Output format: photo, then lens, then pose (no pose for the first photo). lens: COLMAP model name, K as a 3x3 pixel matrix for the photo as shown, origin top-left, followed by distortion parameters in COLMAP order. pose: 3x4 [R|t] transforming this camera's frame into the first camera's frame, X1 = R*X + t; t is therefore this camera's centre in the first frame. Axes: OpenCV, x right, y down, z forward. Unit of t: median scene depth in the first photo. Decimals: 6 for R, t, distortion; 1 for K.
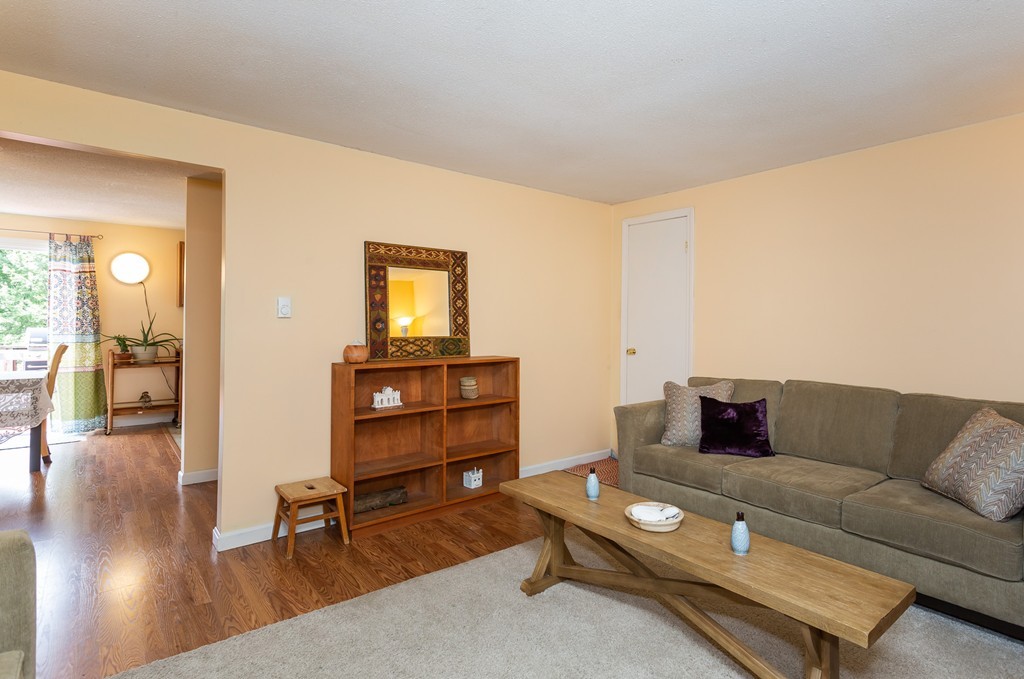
lens RADIAL K [[513.9, 0, 513.6], [0, 513.9, 335.2], [0, 0, 1]] dist [0.001542, -0.000178]
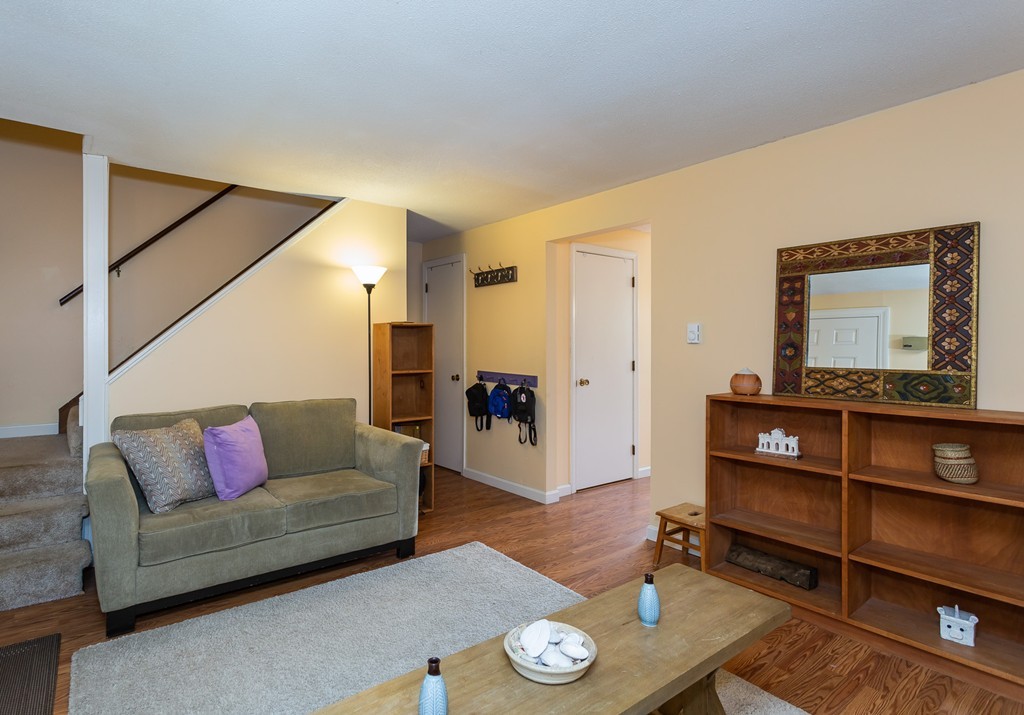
lens RADIAL K [[548.7, 0, 513.0], [0, 548.7, 352.7], [0, 0, 1]] dist [-0.006954, -0.002929]
pose [[-0.011022, 0.011805, -0.999870, 0.568974], [-0.019645, 0.999735, 0.012020, -0.018542], [0.999746, 0.019775, -0.010787, 0.561571]]
